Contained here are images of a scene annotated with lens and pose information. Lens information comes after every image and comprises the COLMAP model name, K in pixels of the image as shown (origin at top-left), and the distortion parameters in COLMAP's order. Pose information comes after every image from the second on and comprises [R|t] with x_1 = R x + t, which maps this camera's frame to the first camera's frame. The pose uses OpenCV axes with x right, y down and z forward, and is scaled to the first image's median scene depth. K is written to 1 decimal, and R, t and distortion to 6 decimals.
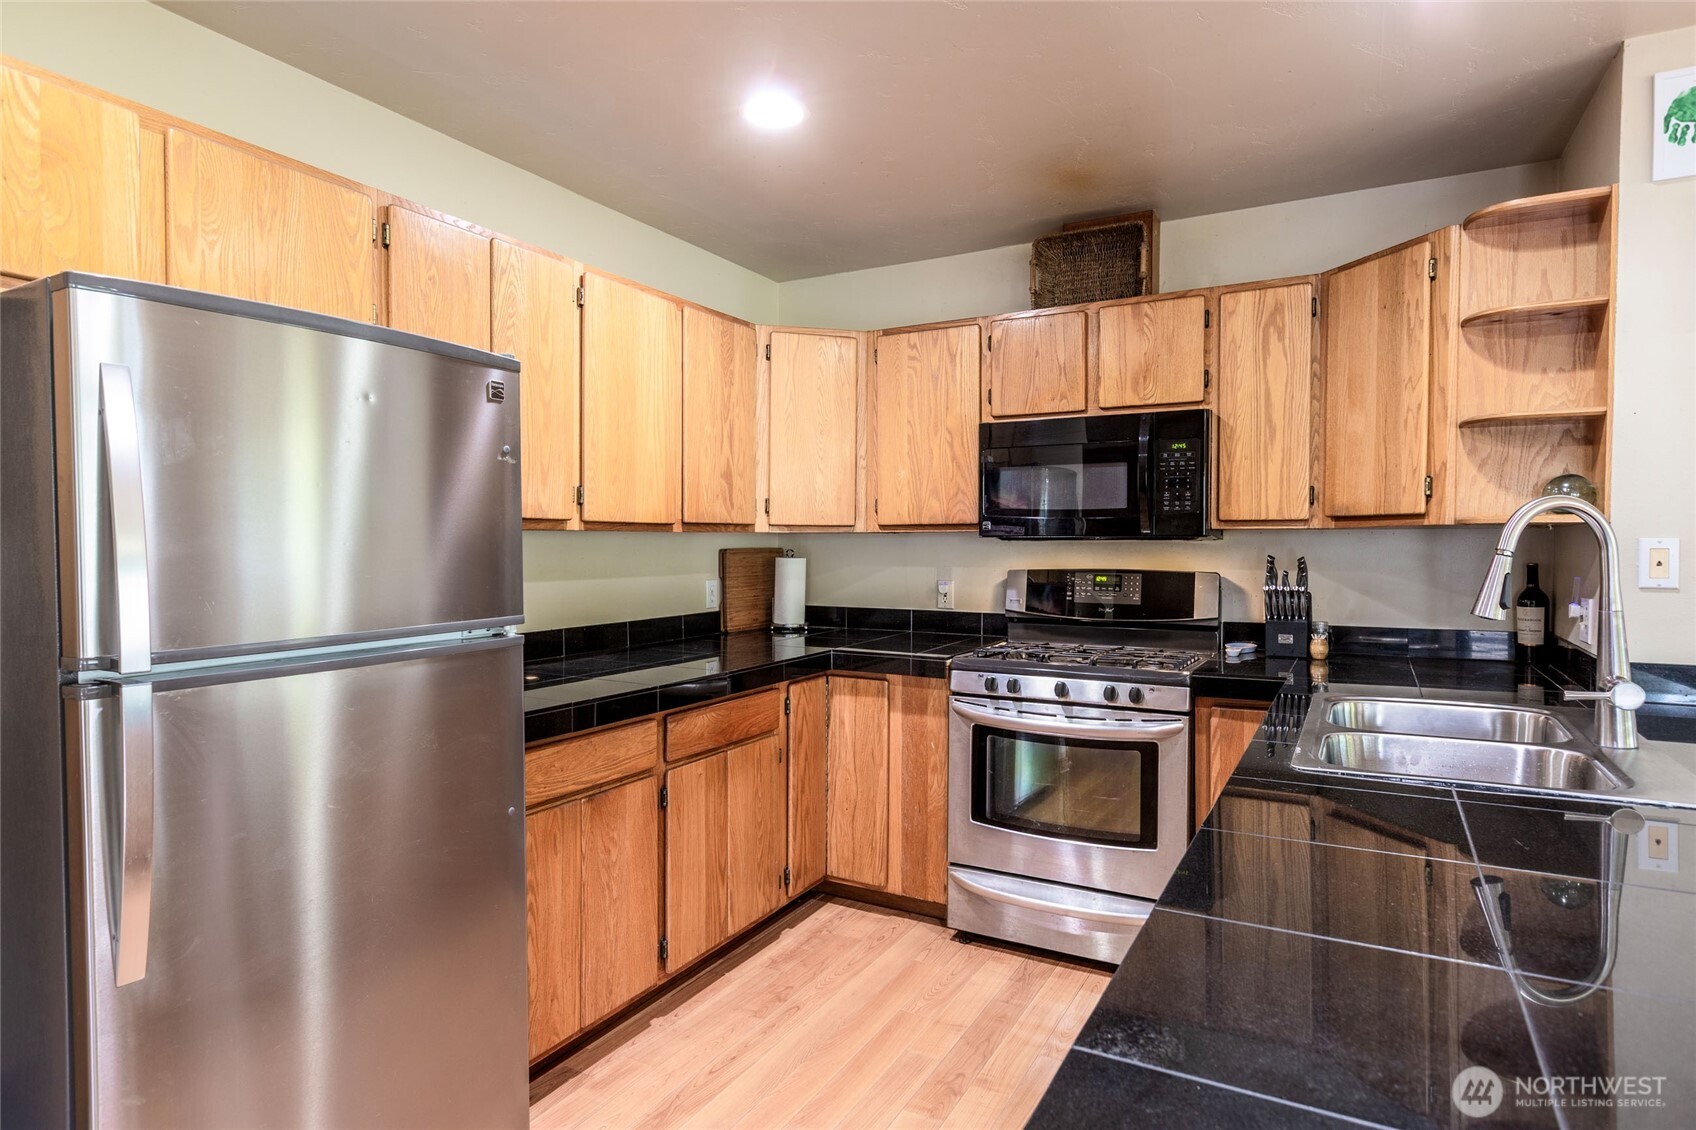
lens RADIAL K [[941.7, 0, 842.5], [0, 941.7, 563.0], [0, 0, 1]] dist [0.000150, 0.000116]
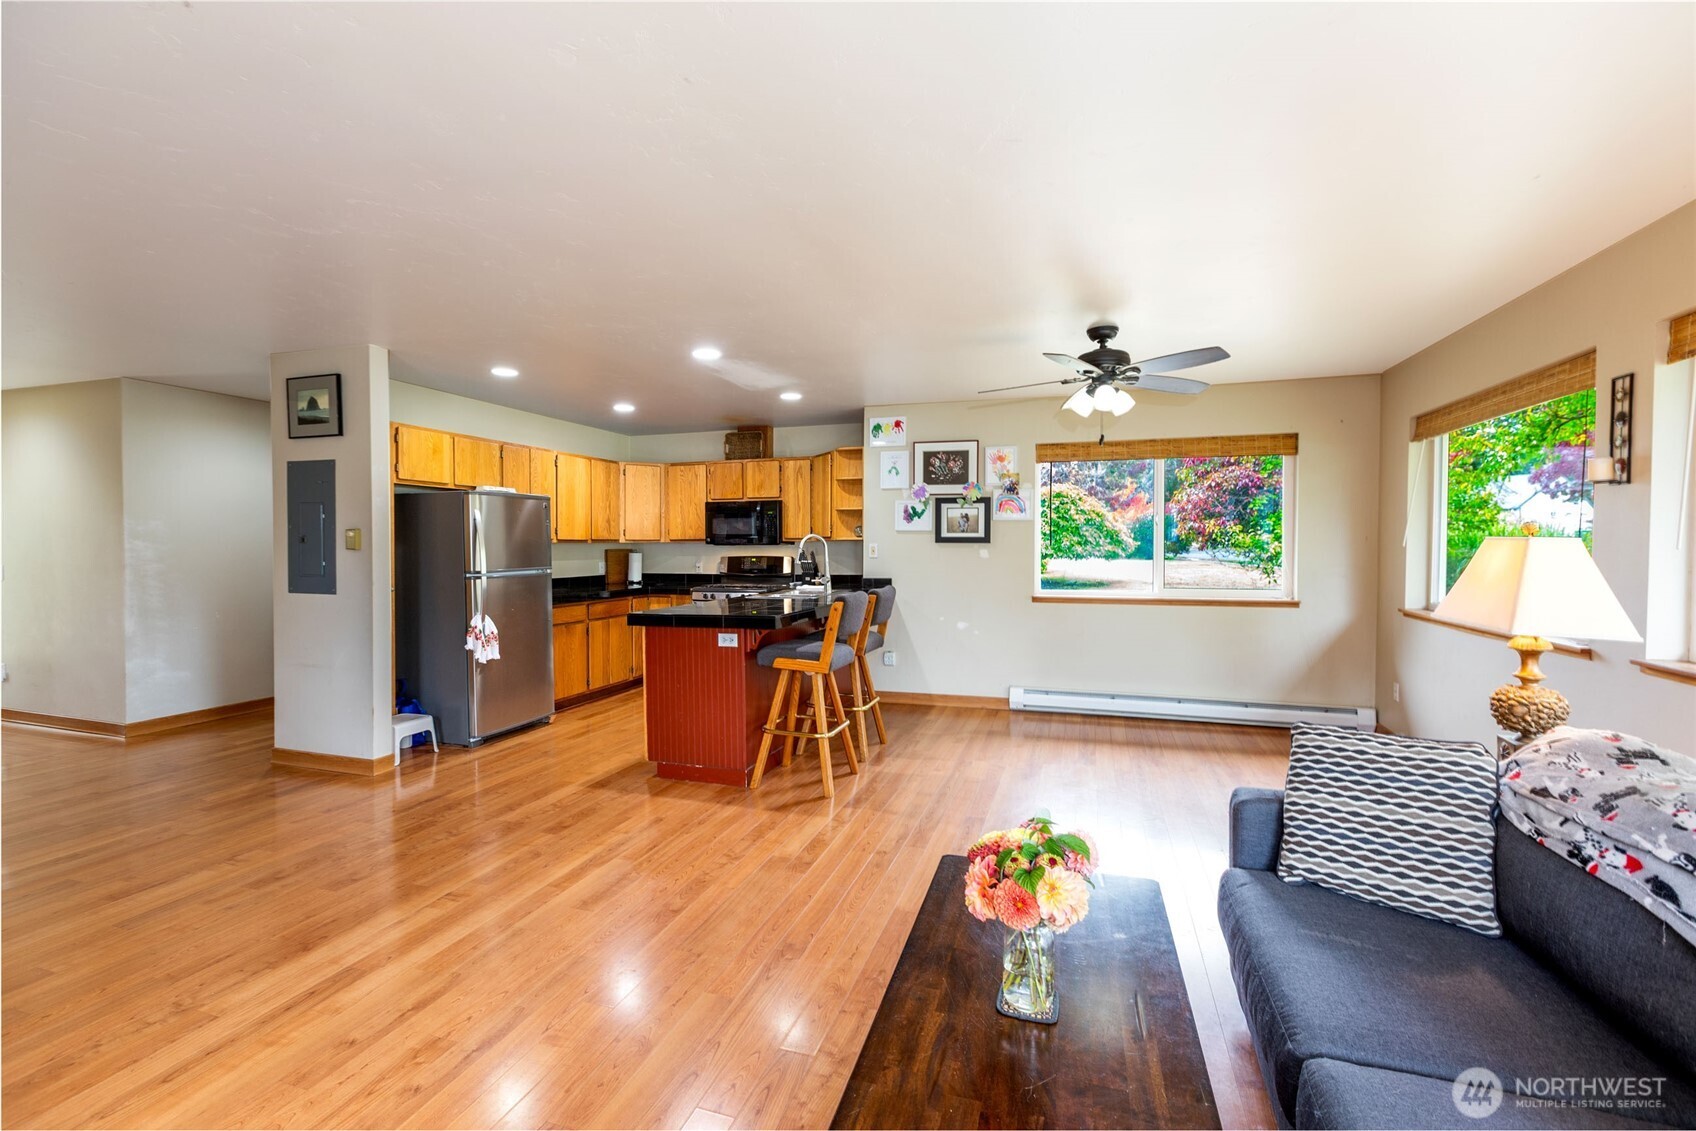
lens RADIAL K [[762.2, 0, 843.4], [0, 762.2, 564.5], [0, 0, 1]] dist [-0.001834, -0.000545]
pose [[0.983122, -0.008050, 0.182774, 0.146180], [0.007879, 0.999968, 0.001660, 0.032549], [-0.182782, -0.000192, 0.983154, -1.328316]]
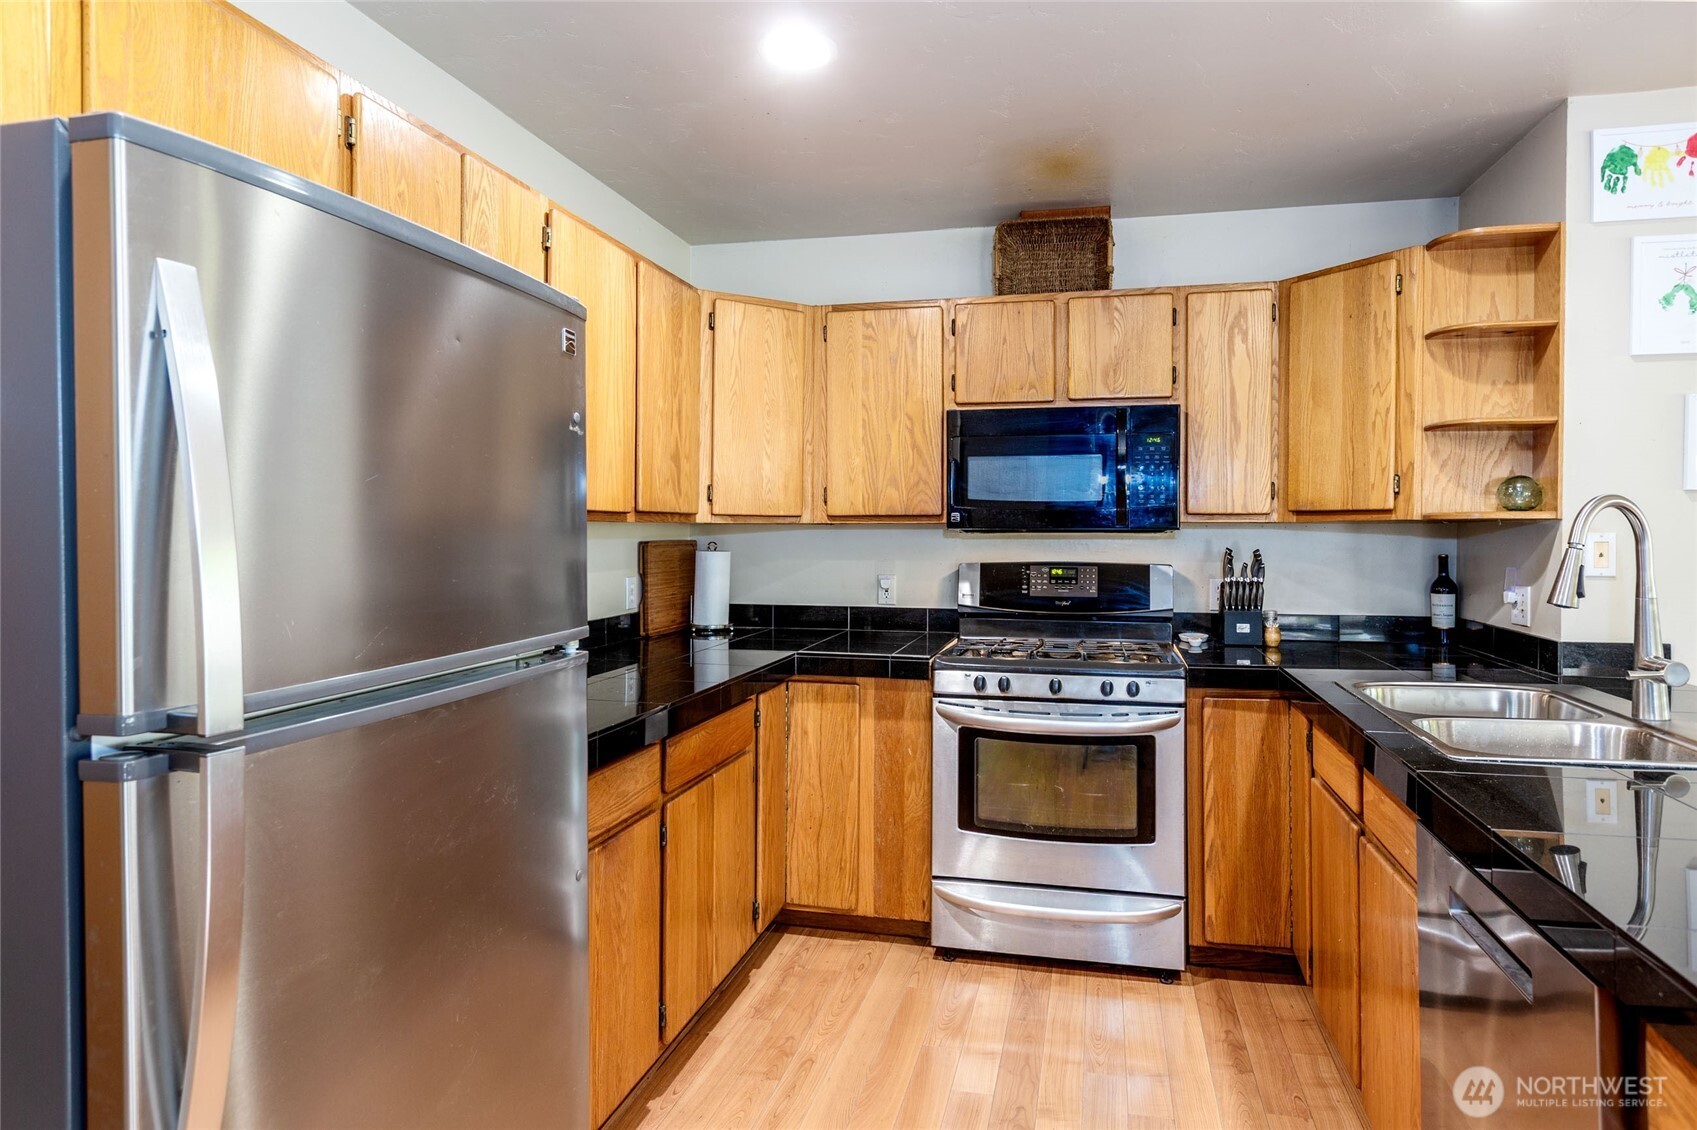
lens RADIAL K [[963.4, 0, 895.5], [0, 963.4, 539.8], [0, 0, 1]] dist [0.001523, -0.000297]
pose [[0.955936, 0.000573, 0.293575, -0.208243], [0.003948, 0.999883, -0.014807, -0.002689], [-0.293549, 0.015314, 0.955821, 0.091180]]
